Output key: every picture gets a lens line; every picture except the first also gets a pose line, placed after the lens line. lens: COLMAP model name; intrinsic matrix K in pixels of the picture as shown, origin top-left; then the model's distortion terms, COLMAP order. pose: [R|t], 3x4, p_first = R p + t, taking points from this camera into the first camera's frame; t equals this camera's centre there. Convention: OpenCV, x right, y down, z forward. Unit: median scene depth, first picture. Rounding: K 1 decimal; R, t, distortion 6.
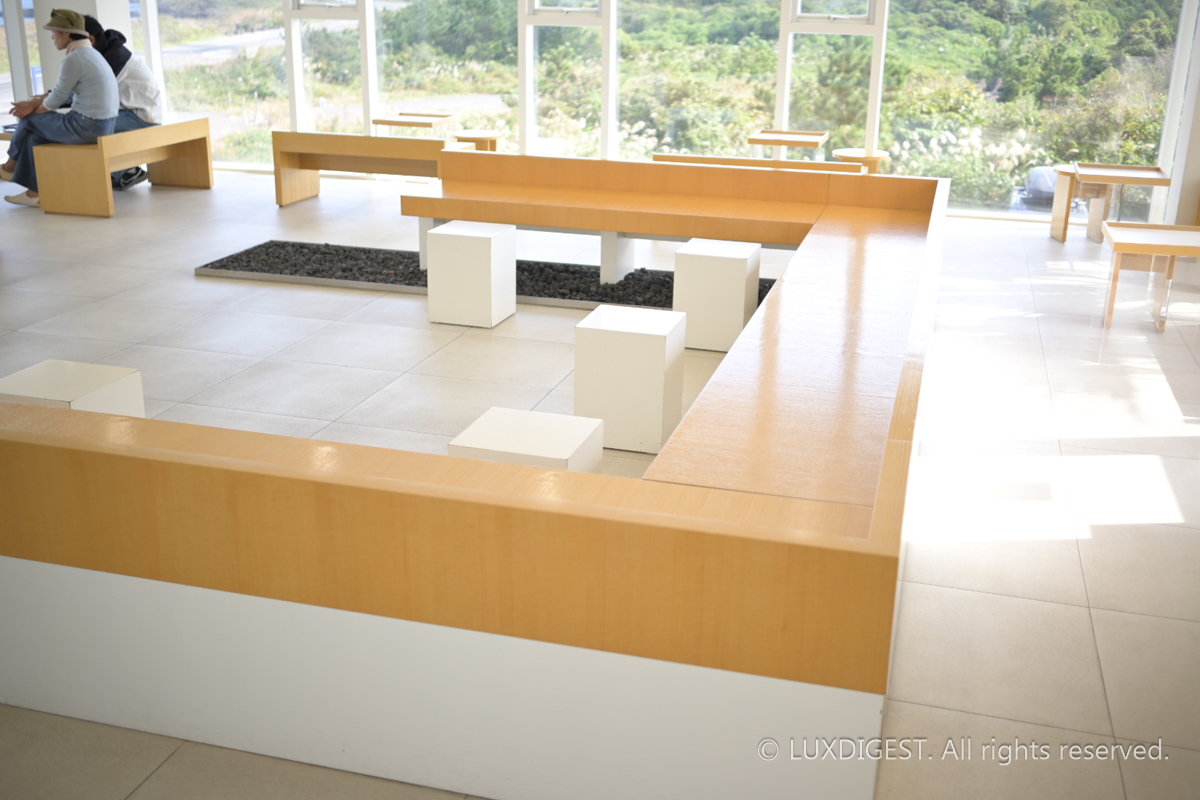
lens RADIAL K [[1265.6, 0, 590.9], [0, 1265.6, 392.9], [0, 0, 1]] dist [-0.000528, 0.000000]
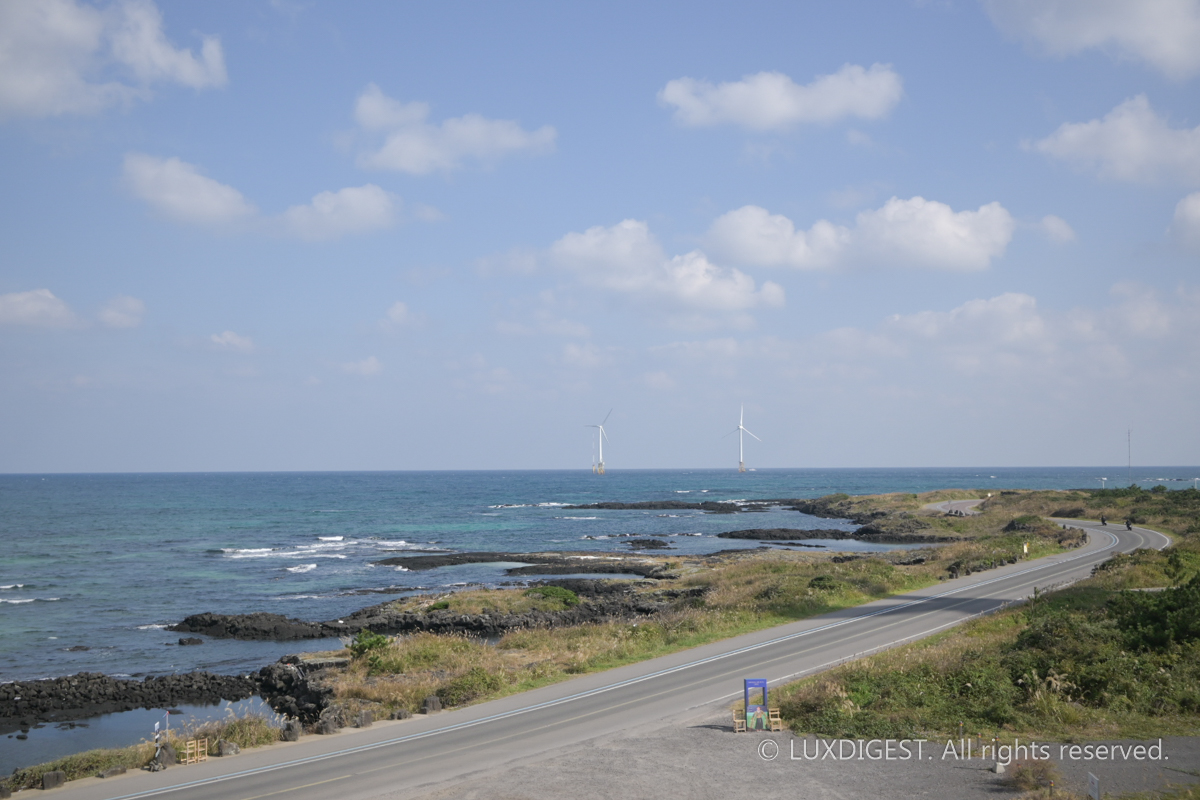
lens RADIAL K [[1265.6, 0, 590.8], [0, 1265.6, 399.5], [0, 0, 1]] dist [-0.000528, 0.000000]
pose [[0.864223, -0.045064, -0.501086, -0.055246], [-0.138965, 0.935852, -0.323836, -0.106068], [0.483536, 0.349500, 0.802523, 0.109541]]
